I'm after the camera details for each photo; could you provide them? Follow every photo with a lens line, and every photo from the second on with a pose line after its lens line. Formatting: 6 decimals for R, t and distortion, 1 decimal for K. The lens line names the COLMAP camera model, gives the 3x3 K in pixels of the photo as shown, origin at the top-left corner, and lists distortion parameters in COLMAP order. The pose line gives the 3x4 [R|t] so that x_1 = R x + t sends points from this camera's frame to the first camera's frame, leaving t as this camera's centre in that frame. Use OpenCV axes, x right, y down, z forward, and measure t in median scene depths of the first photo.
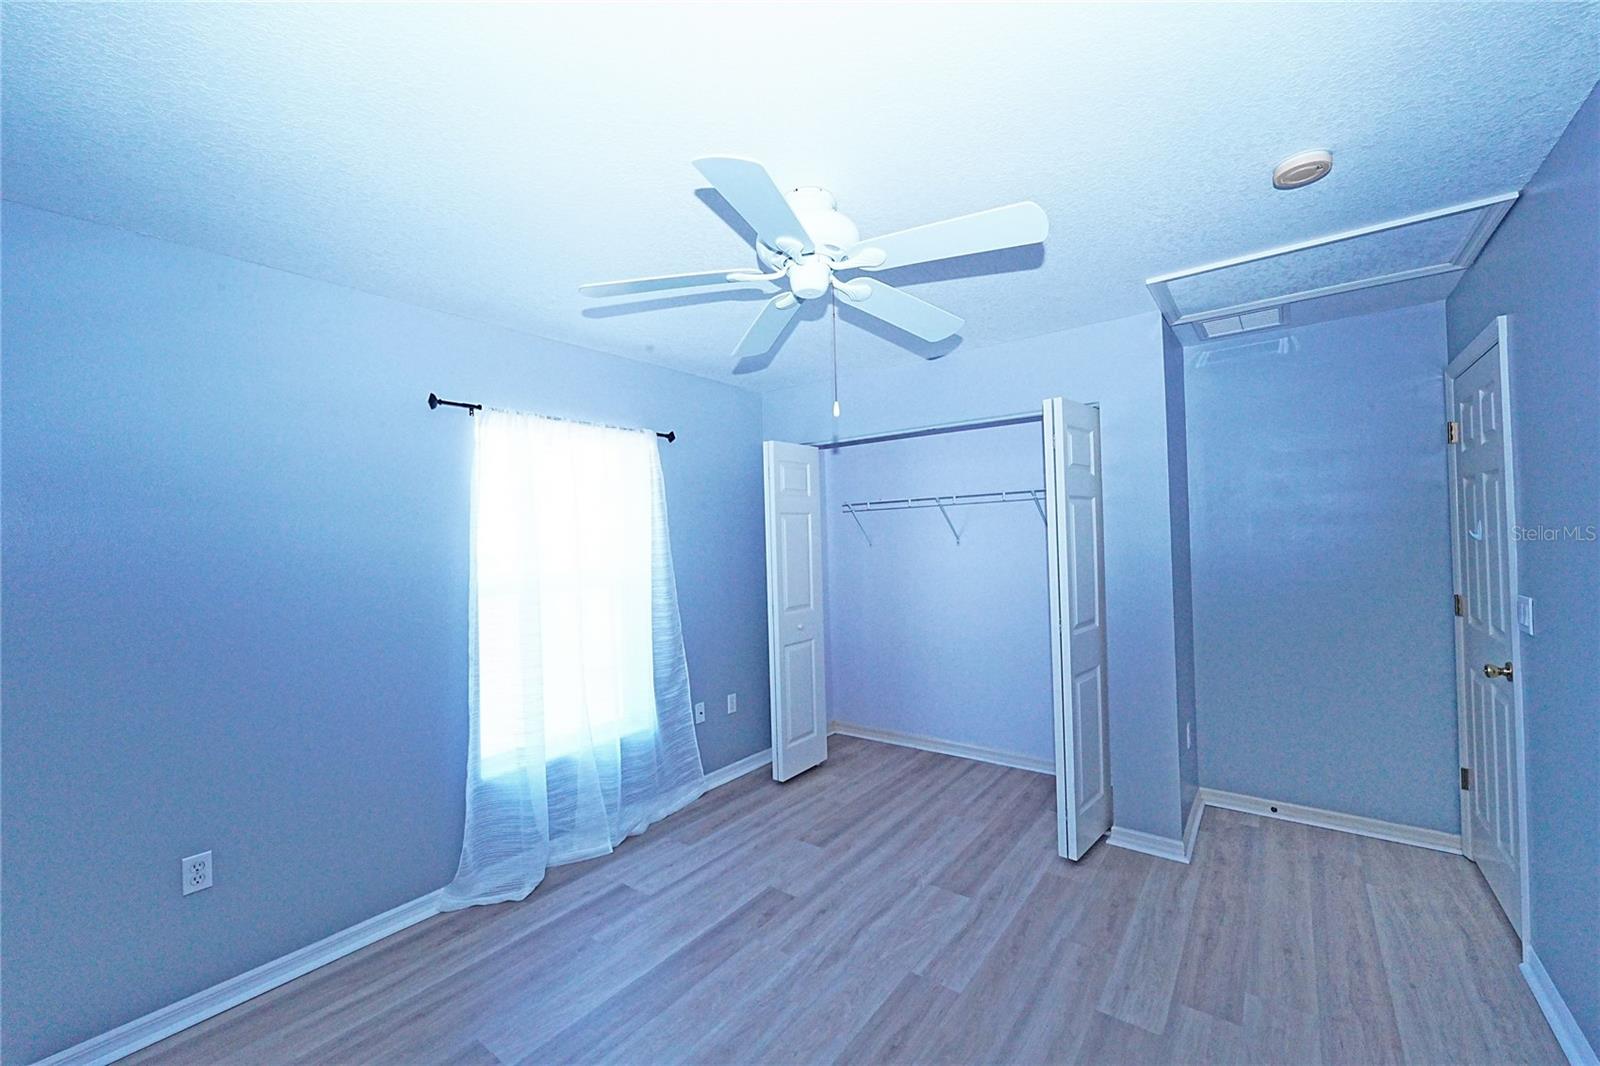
lens RADIAL K [[638.9, 0, 801.0], [0, 638.9, 531.9], [0, 0, 1]] dist [-0.000258, -0.000743]
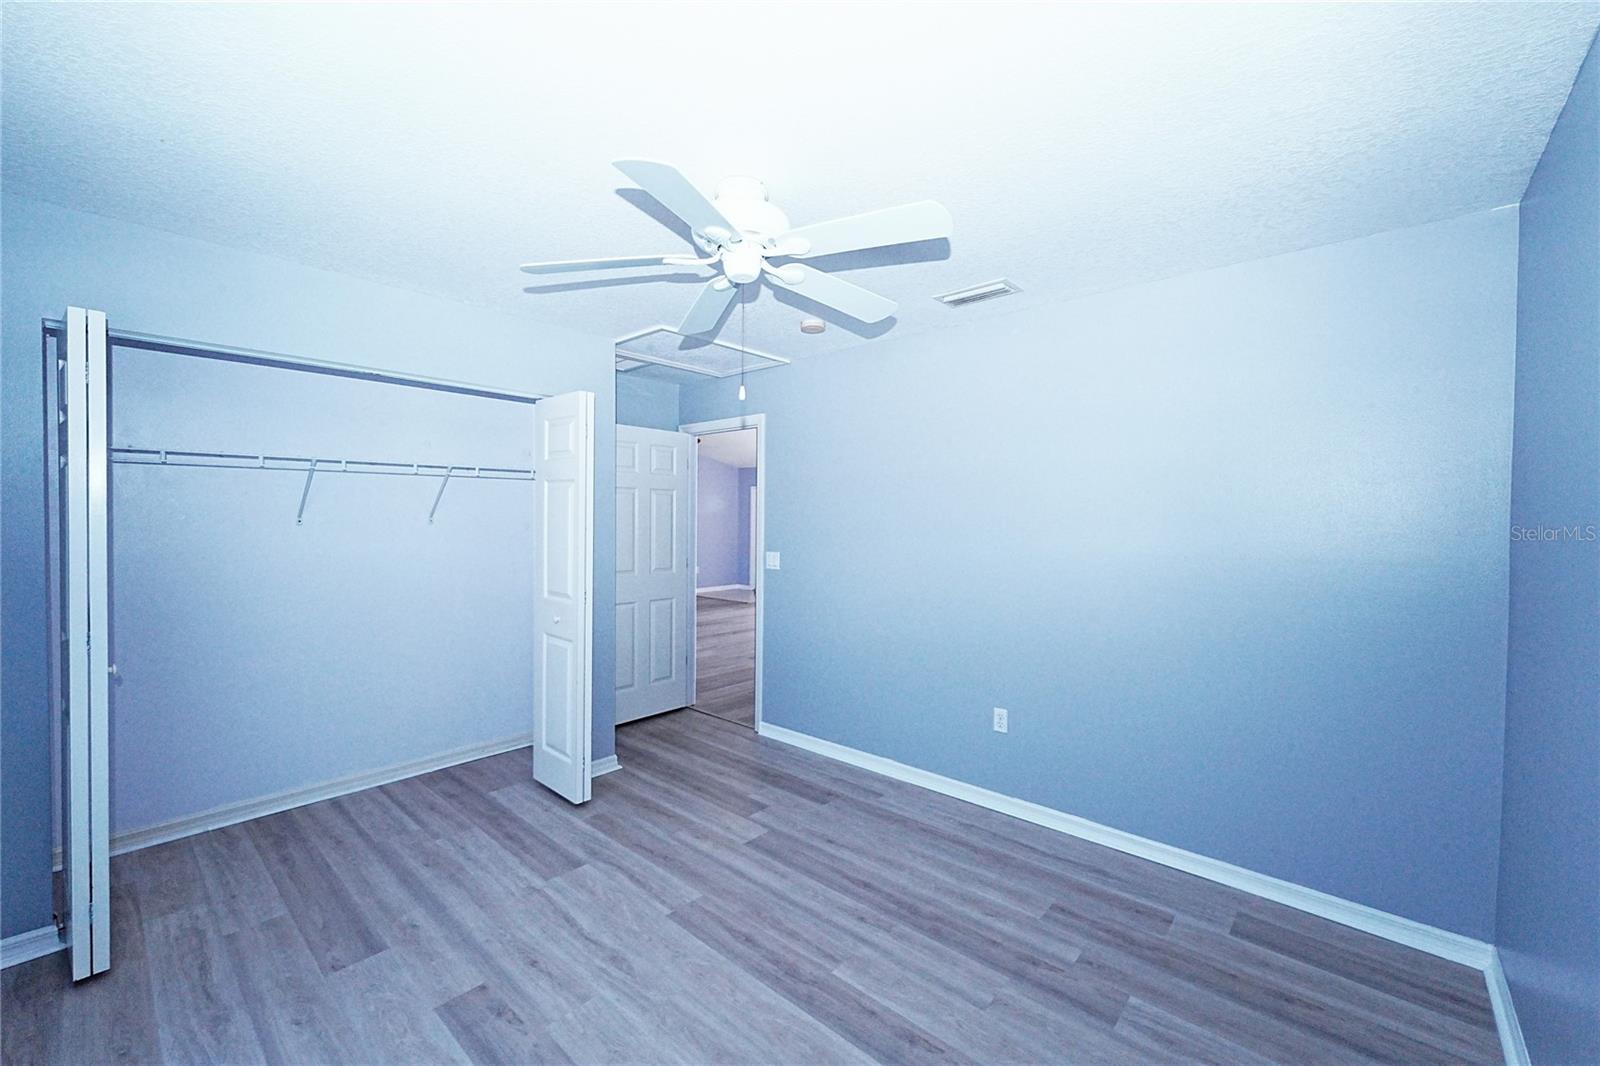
lens RADIAL K [[638.9, 0, 799.9], [0, 638.9, 530.4], [0, 0, 1]] dist [-0.000258, -0.000743]
pose [[0.079361, 0.011471, 0.996780, -0.606211], [-0.018656, 0.999776, -0.010020, 0.031605], [-0.996671, -0.017801, 0.079557, 0.476815]]
